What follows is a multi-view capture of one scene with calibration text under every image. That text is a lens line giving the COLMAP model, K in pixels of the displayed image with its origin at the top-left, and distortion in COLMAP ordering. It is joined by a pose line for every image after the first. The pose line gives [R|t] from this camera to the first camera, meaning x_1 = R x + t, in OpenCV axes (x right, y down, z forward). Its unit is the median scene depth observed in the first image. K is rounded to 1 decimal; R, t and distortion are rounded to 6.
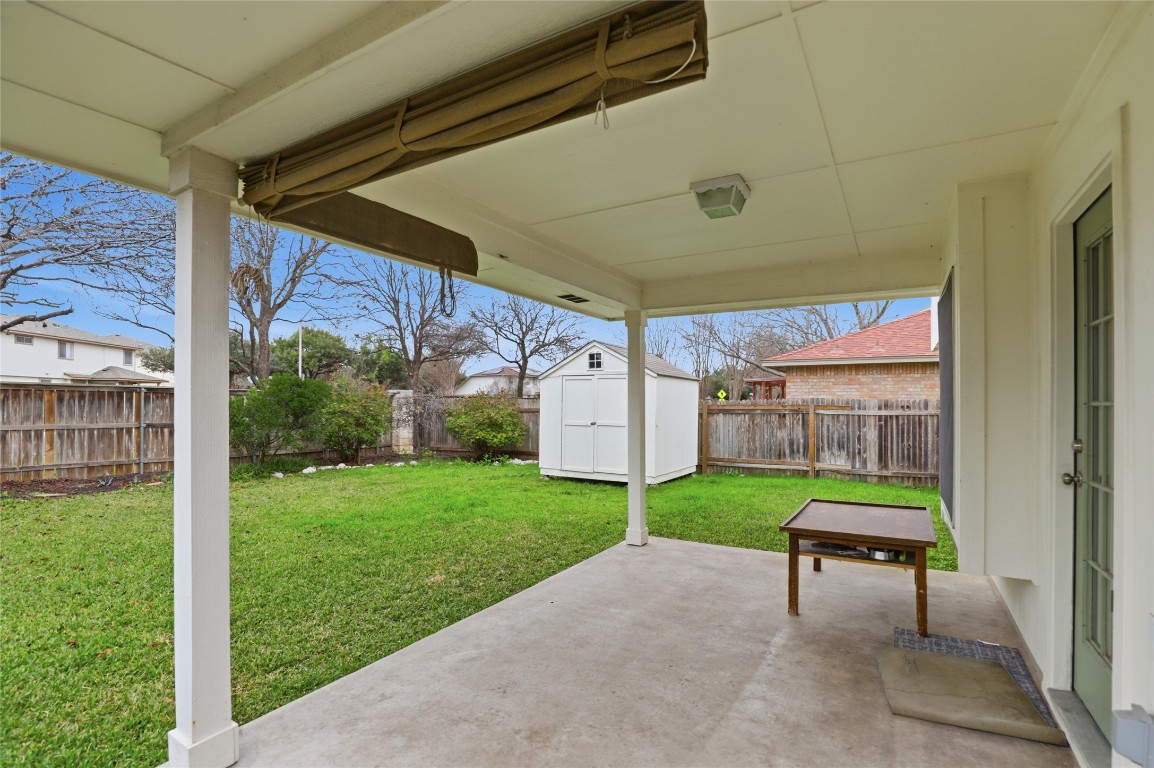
lens RADIAL K [[532.7, 0, 584.6], [0, 532.7, 394.9], [0, 0, 1]] dist [-0.022896, 0.000907]
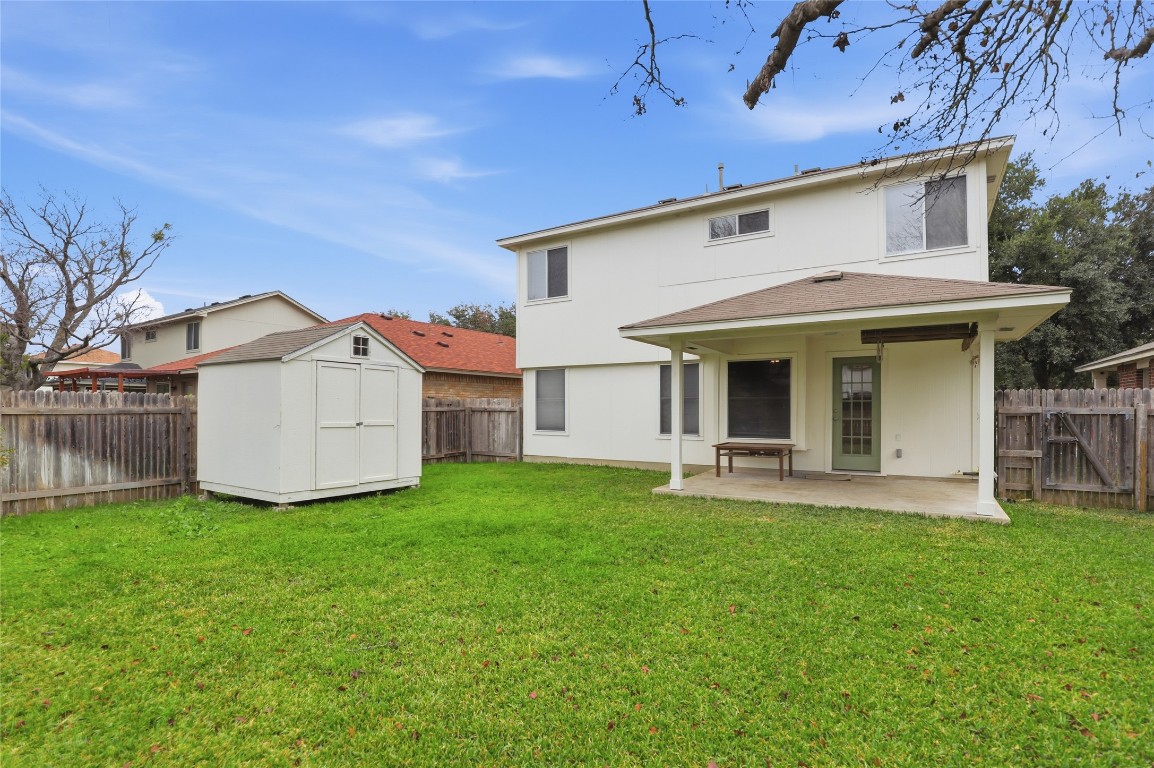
lens RADIAL K [[532.7, 0, 584.6], [0, 532.7, 394.9], [0, 0, 1]] dist [-0.022896, 0.000907]
pose [[0.021114, 0.021240, 0.999551, -0.775181], [-0.012885, 0.999697, -0.020971, 0.022191], [-0.999694, -0.012437, 0.021382, 0.633994]]
